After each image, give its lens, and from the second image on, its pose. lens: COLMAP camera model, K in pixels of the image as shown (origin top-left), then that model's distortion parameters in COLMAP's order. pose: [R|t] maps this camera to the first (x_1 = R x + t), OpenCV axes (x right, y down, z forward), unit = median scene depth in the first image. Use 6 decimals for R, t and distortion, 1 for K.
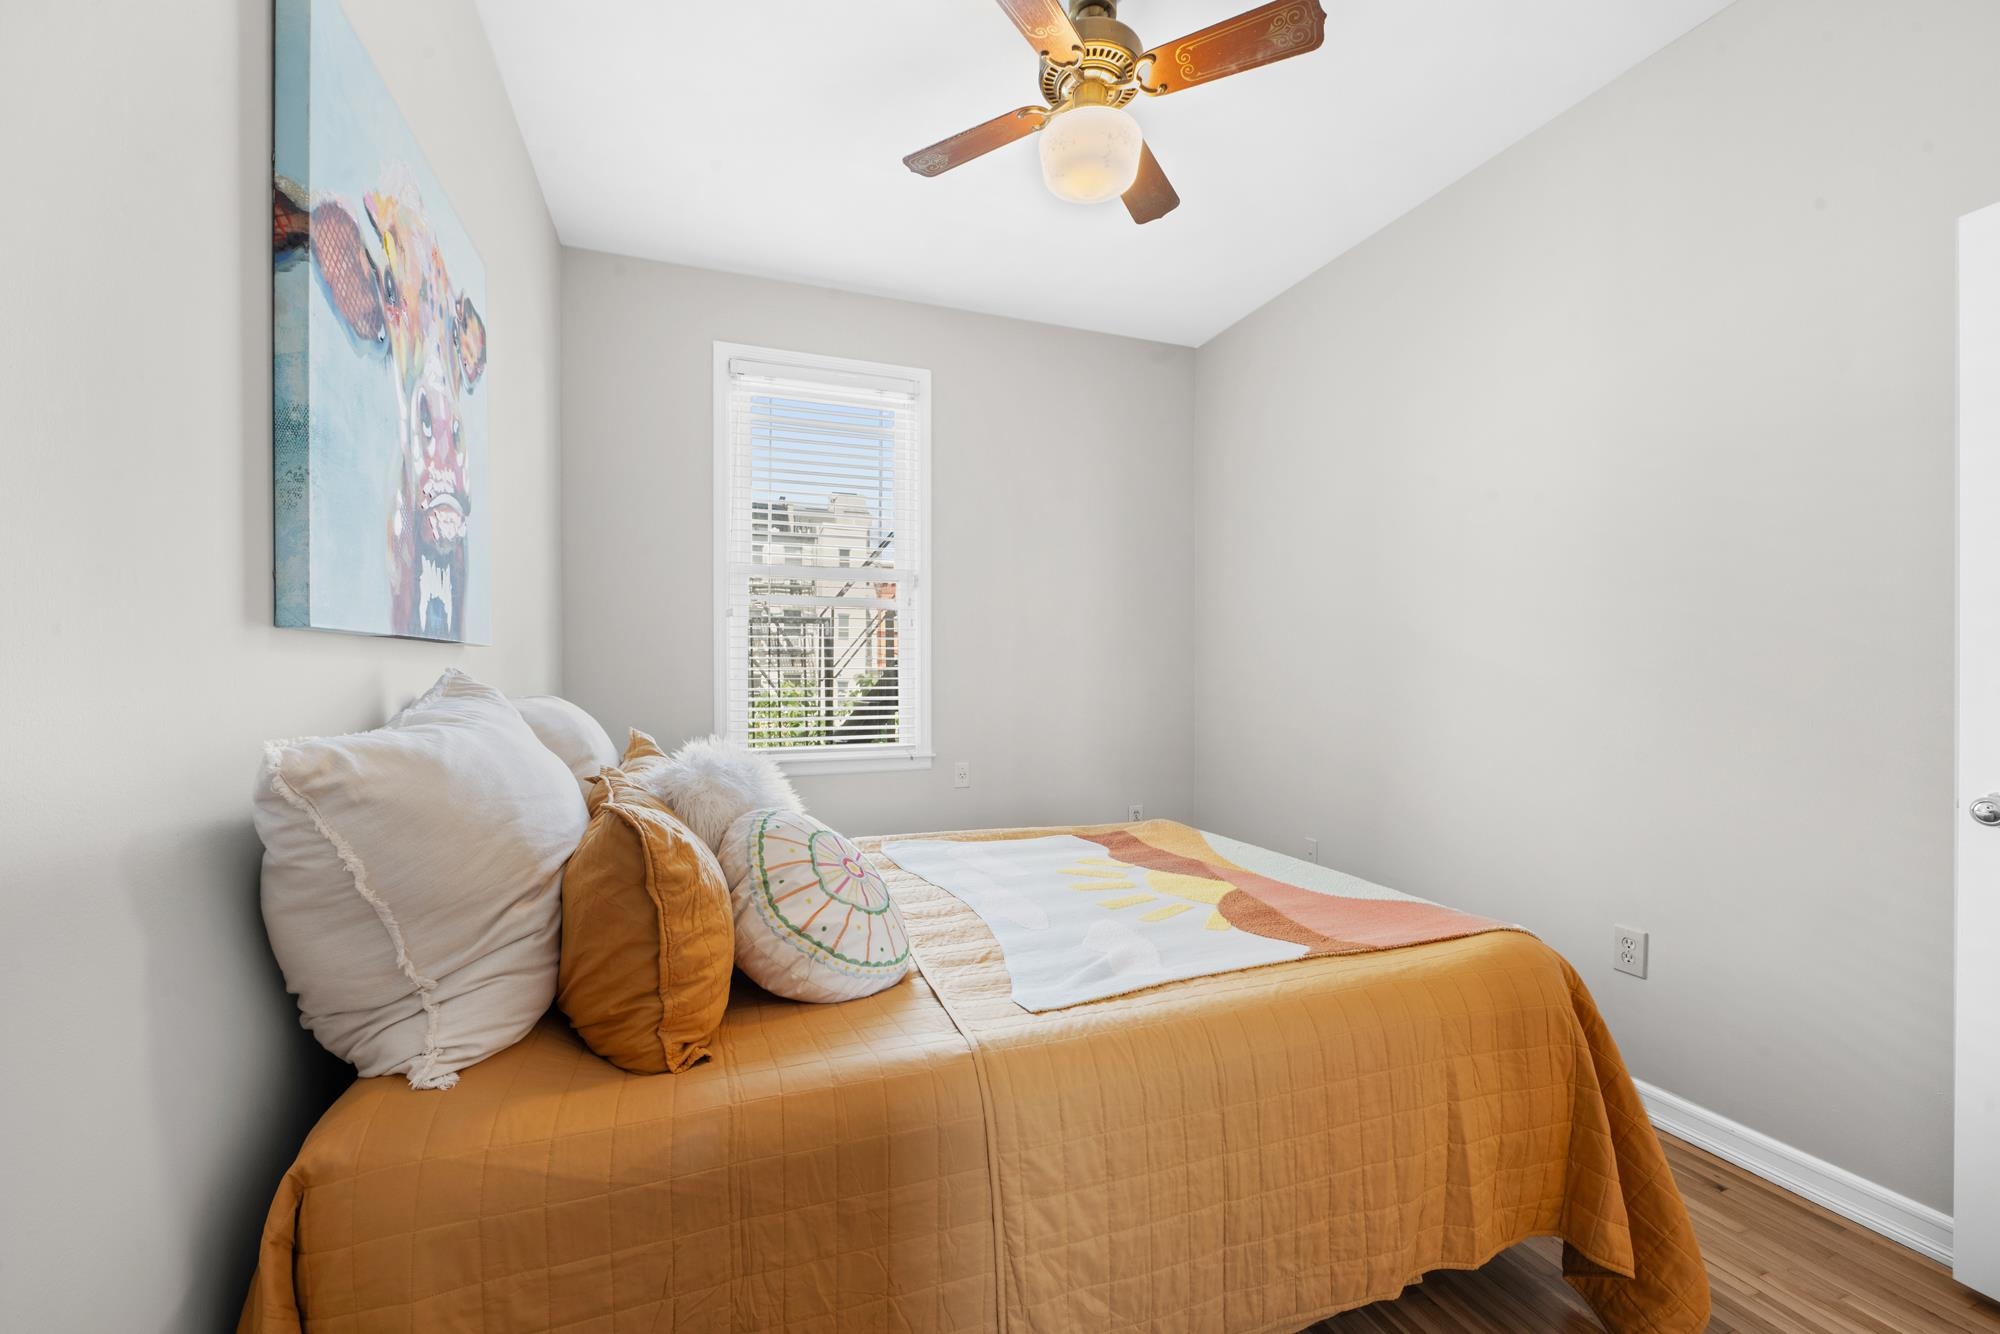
lens RADIAL K [[808.2, 0, 1002.2], [0, 808.2, 664.6], [0, 0, 1]] dist [-0.005596, -0.001365]
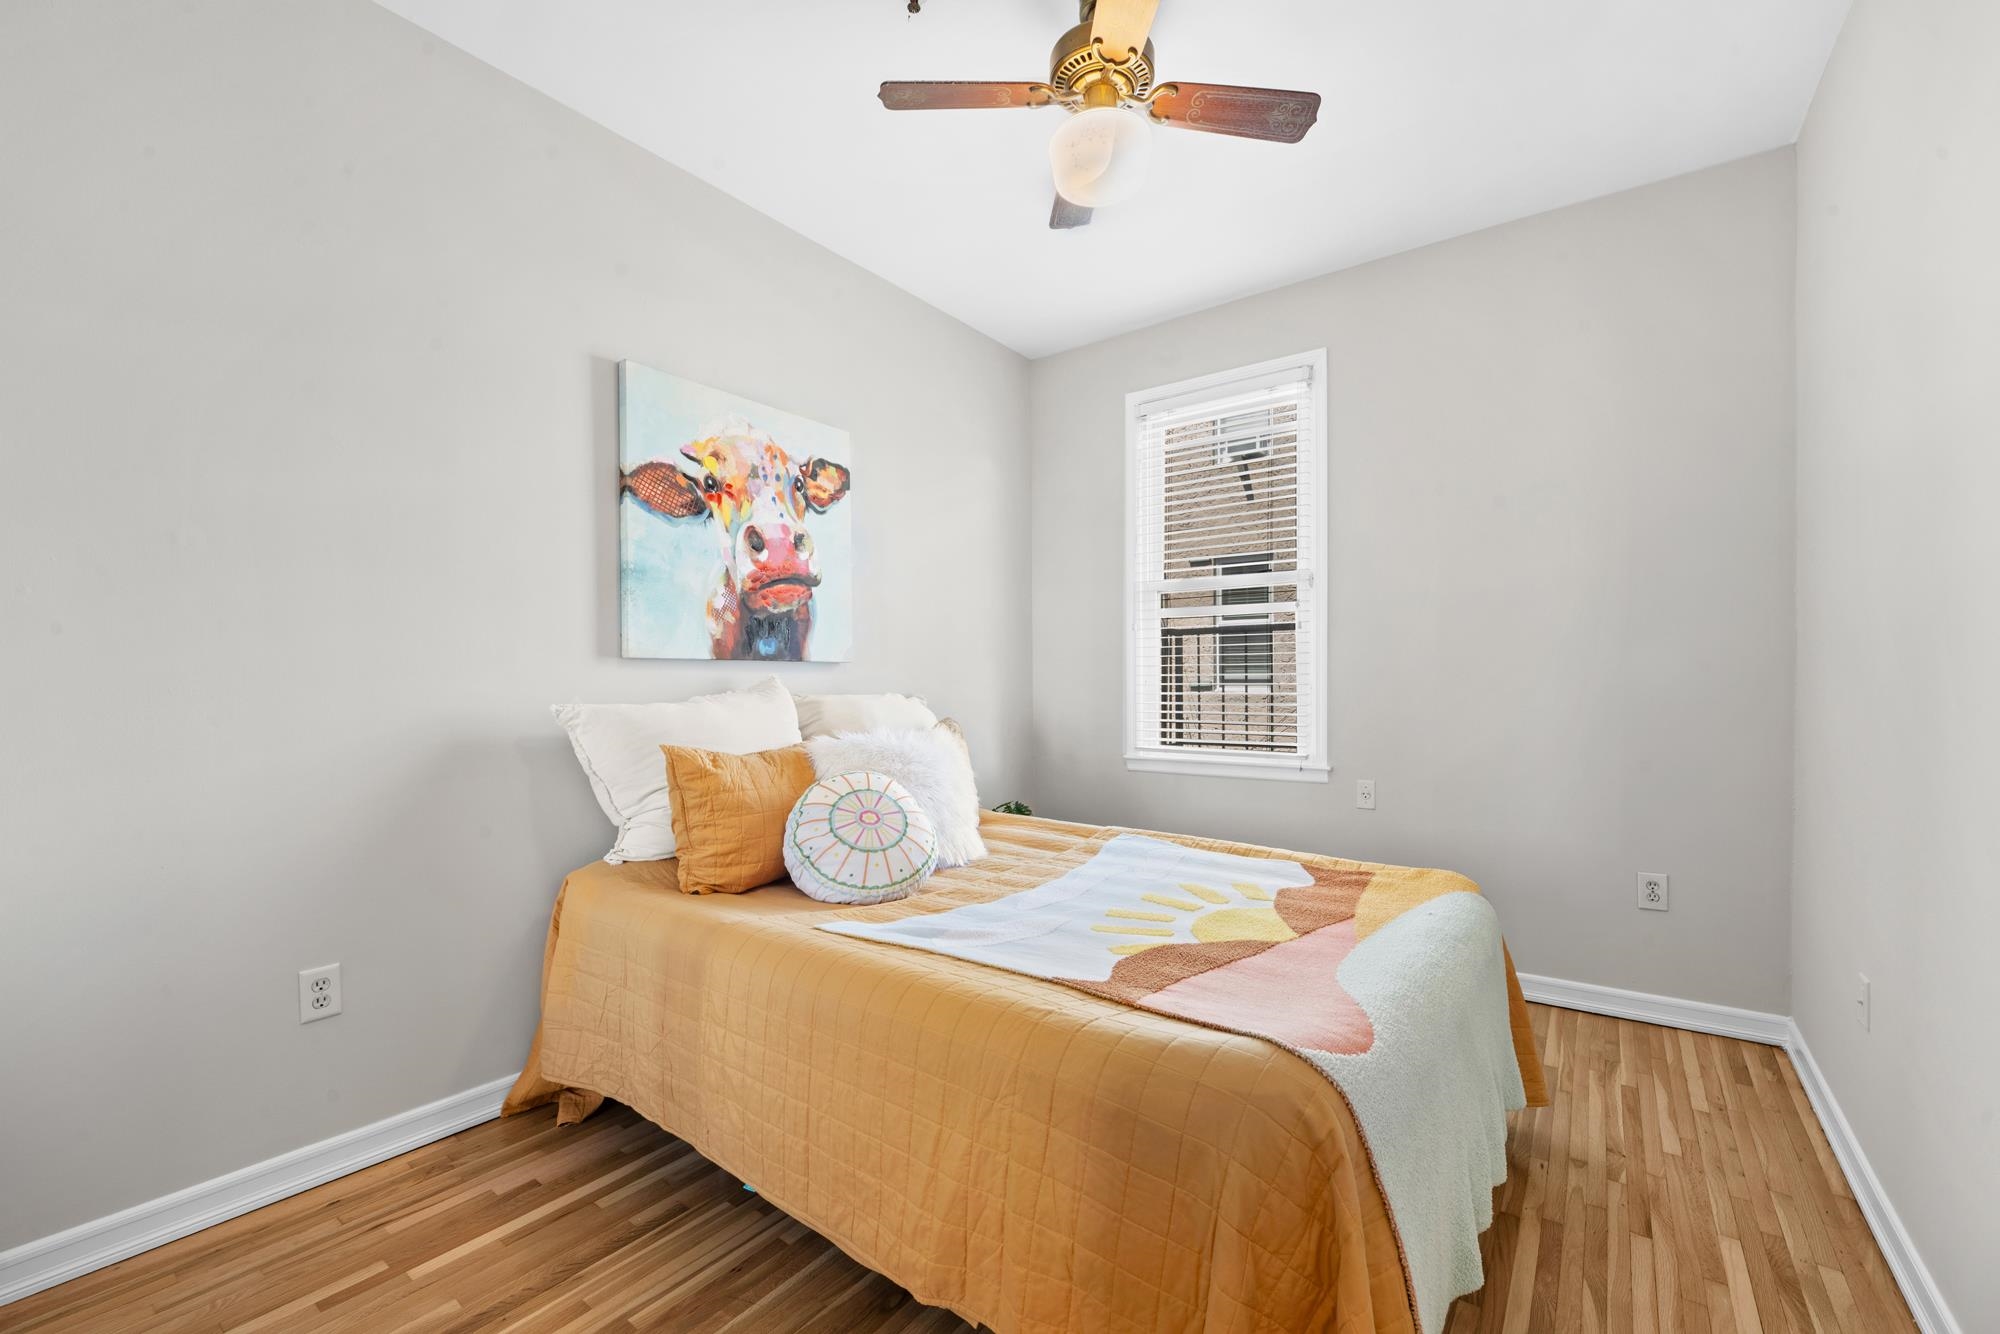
lens RADIAL K [[808.2, 0, 994.3], [0, 808.2, 683.1], [0, 0, 1]] dist [-0.005596, -0.001365]
pose [[0.538658, 0.000138, -0.842524, 1.064012], [0.009725, 0.999932, 0.006381, 0.013087], [0.842468, -0.011631, 0.538620, 0.421731]]
